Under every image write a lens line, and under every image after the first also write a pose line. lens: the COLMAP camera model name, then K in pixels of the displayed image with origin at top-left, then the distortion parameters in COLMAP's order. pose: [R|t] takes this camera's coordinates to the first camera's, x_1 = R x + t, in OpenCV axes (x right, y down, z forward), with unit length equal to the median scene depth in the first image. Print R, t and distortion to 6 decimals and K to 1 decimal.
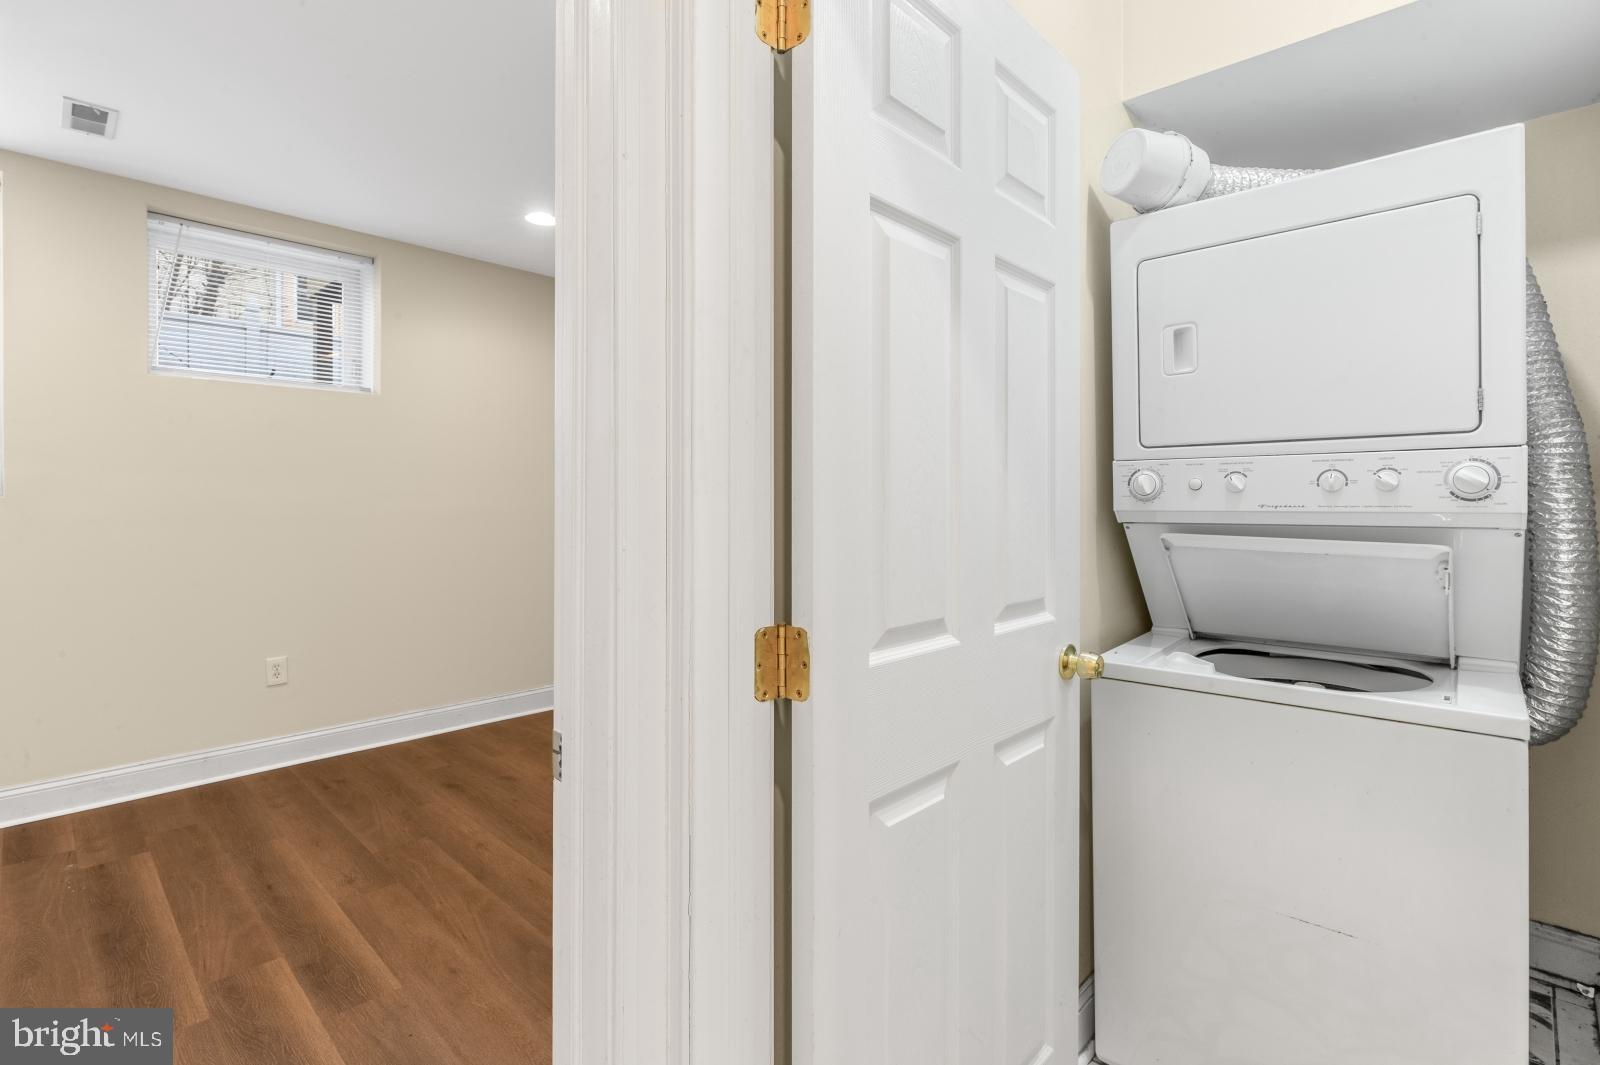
lens RADIAL K [[759.4, 0, 795.6], [0, 759.4, 507.0], [0, 0, 1]] dist [0.001551, -0.000113]
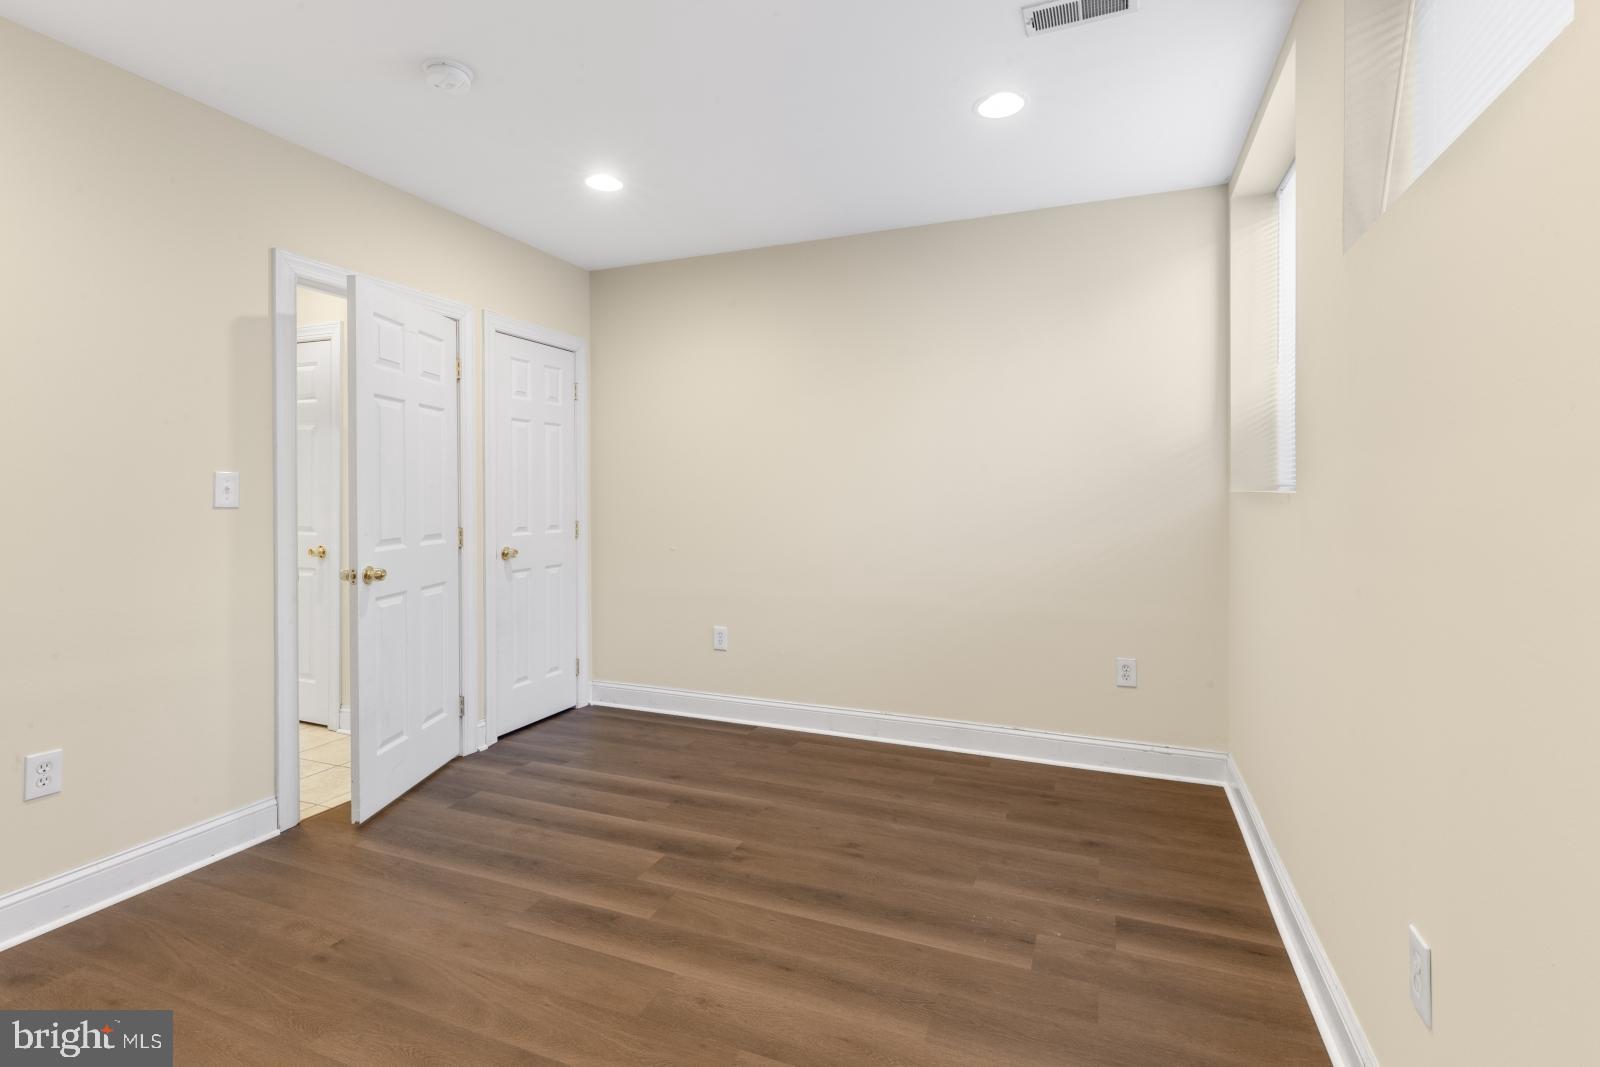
lens RADIAL K [[759.4, 0, 795.6], [0, 759.4, 508.0], [0, 0, 1]] dist [0.001551, -0.000113]
pose [[-0.928604, 0.004837, -0.371041, -0.356312], [-0.005773, 0.999606, 0.027478, -0.014595], [0.371028, 0.027658, -0.928210, 1.550912]]
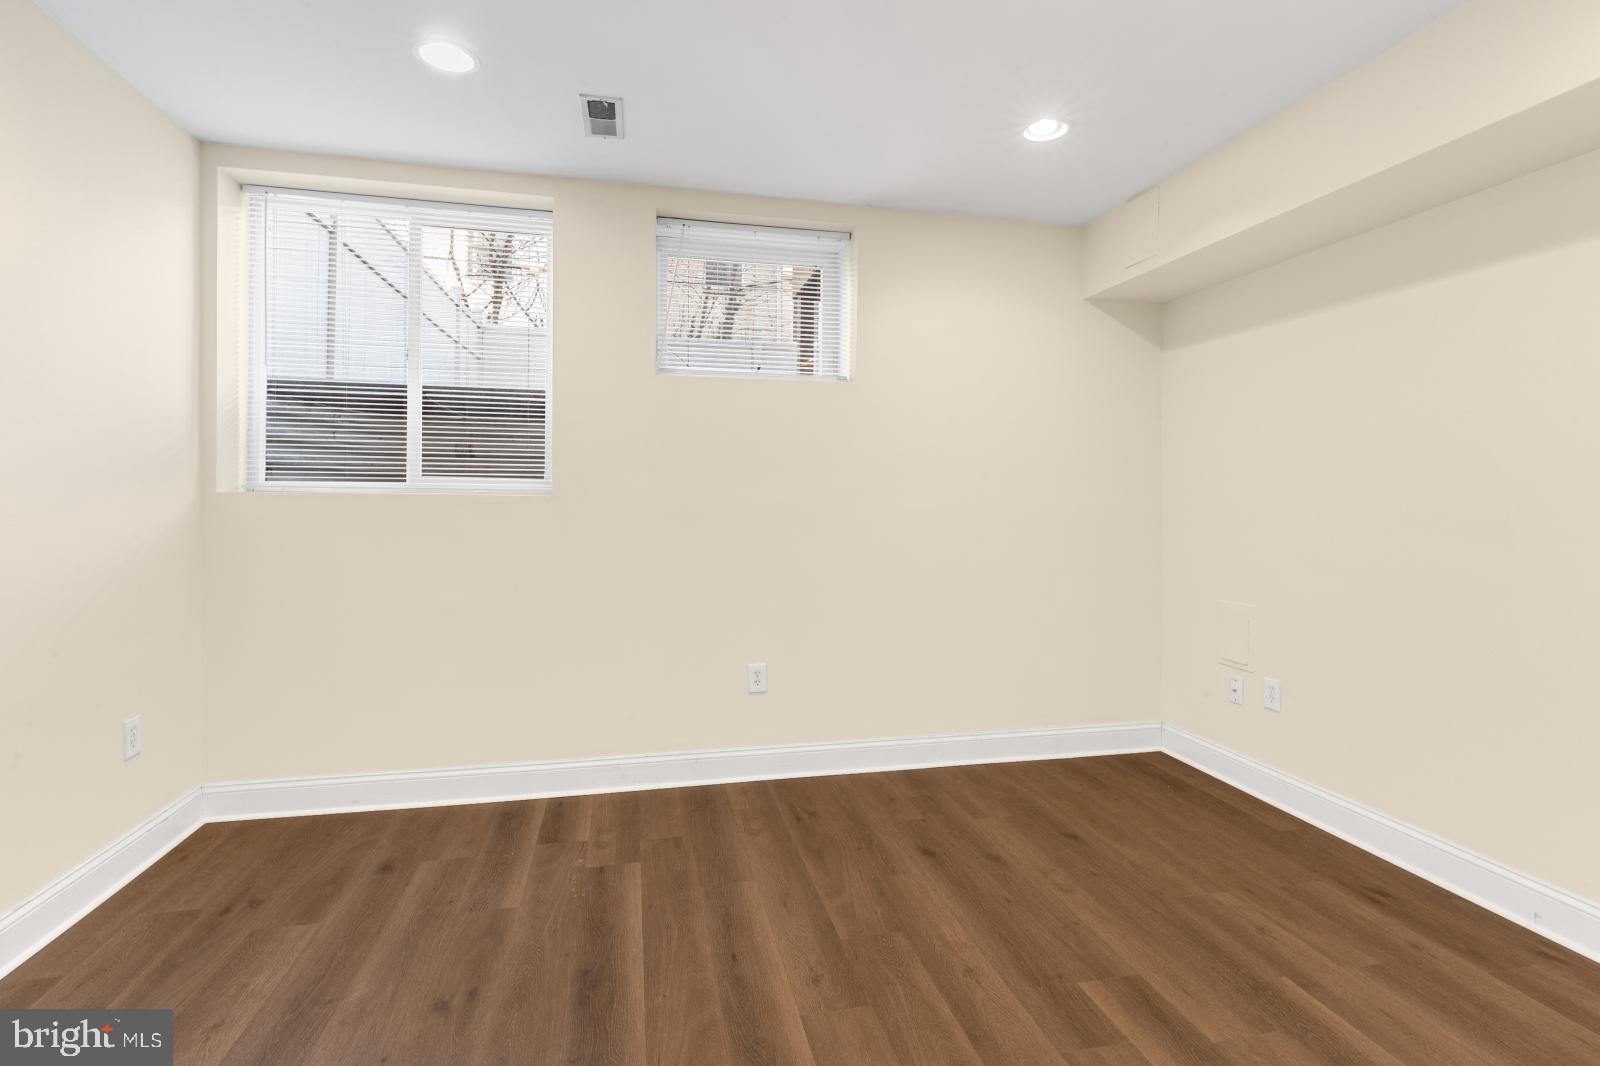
lens RADIAL K [[755.6, 0, 796.7], [0, 755.6, 492.3], [0, 0, 1]] dist [0.002774, -0.000216]
pose [[0.837466, -0.000603, -0.546490, -0.155313], [-0.011641, 0.999753, -0.018942, -0.000281], [0.546366, 0.022225, 0.837252, 0.287808]]
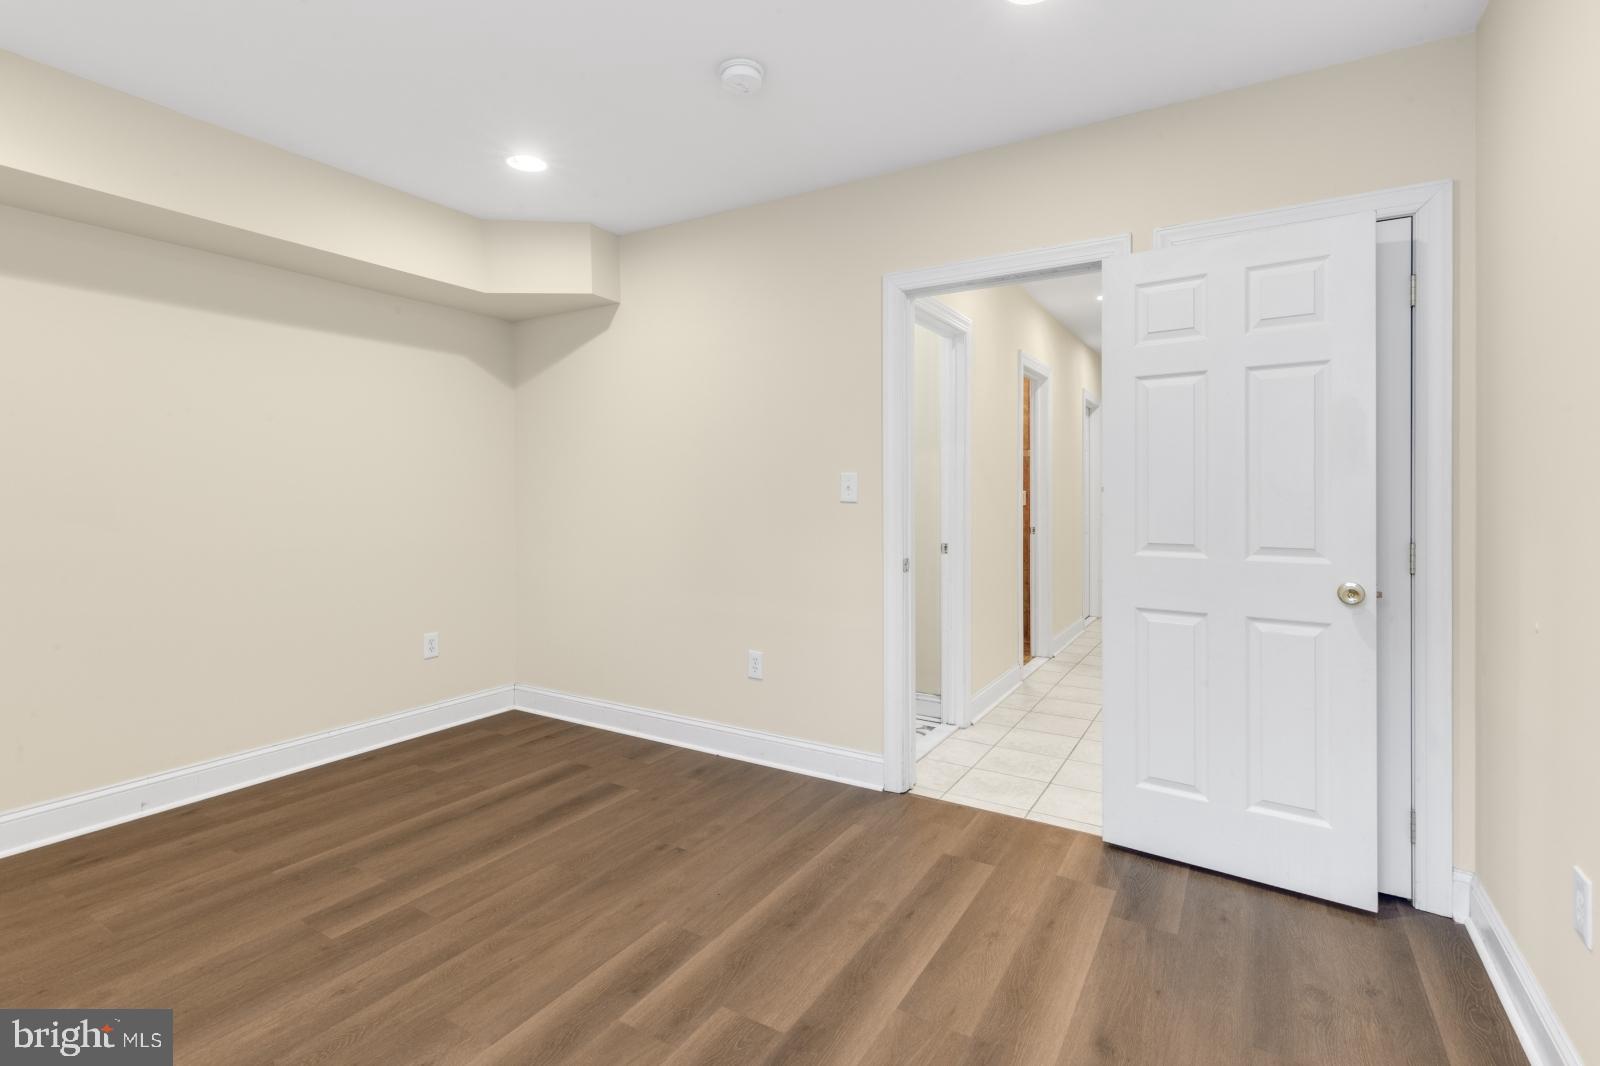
lens RADIAL K [[752.3, 0, 790.9], [0, 752.3, 483.4], [0, 0, 1]] dist [0.006669, -0.000661]
pose [[-0.217464, 0.007983, 0.976036, -1.174918], [0.011260, 0.999921, -0.005670, -0.008080], [-0.976003, 0.009757, -0.217537, 0.745415]]
